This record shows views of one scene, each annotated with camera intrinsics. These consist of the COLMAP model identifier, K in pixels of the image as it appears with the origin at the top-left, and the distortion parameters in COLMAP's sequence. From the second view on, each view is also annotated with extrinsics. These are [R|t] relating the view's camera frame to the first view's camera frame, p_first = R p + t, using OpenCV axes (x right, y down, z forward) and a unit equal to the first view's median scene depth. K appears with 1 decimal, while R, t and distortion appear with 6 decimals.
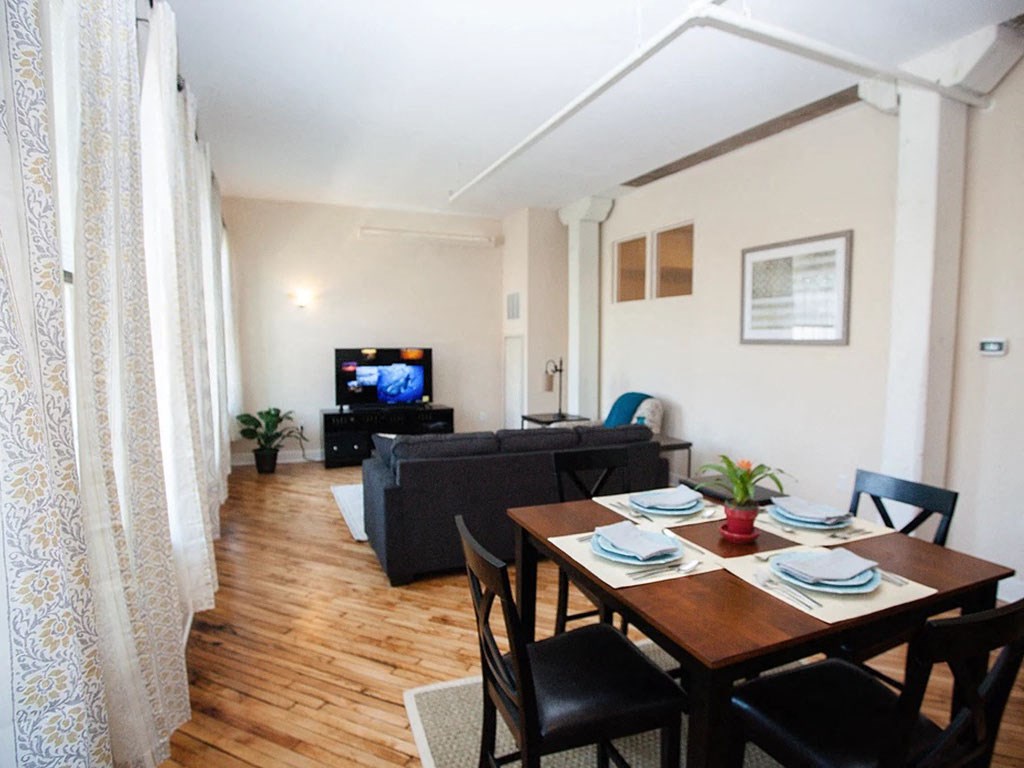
lens RADIAL K [[559.8, 0, 510.8], [0, 559.8, 392.4], [0, 0, 1]] dist [-0.065828, 0.030699]
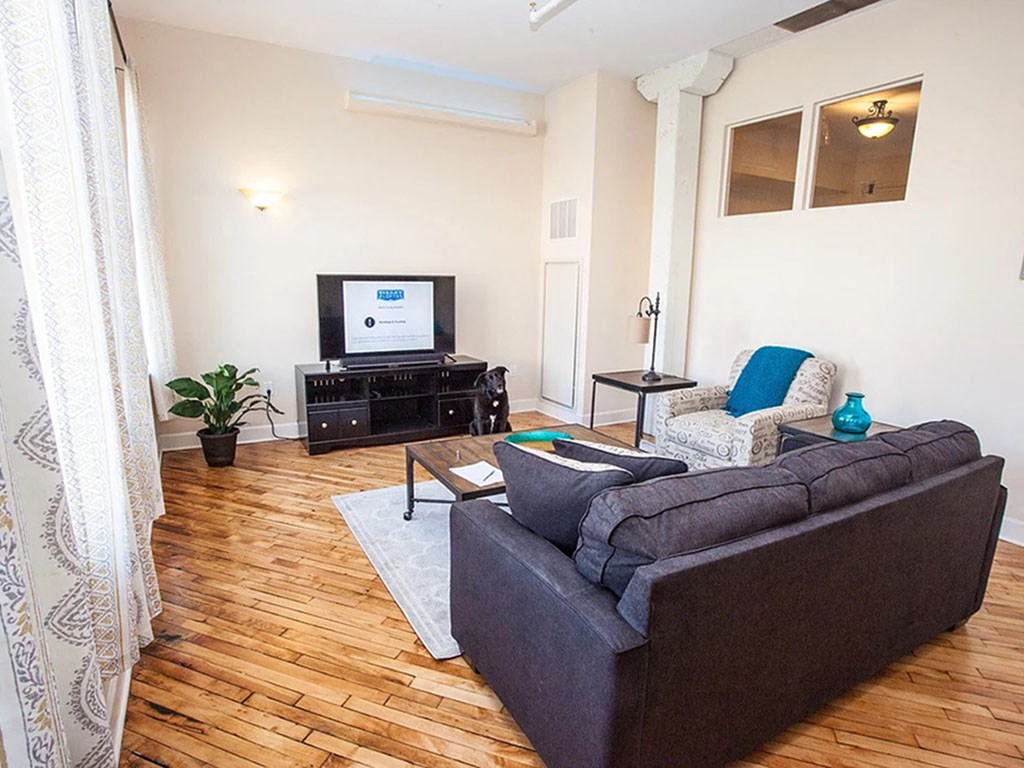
lens RADIAL K [[559.8, 0, 510.8], [0, 559.8, 392.4], [0, 0, 1]] dist [-0.065828, 0.030699]
pose [[0.995290, -0.005106, 0.096803, -0.161088], [-0.006377, 0.993000, 0.117946, -0.020809], [-0.096727, -0.118008, 0.988290, 0.327702]]
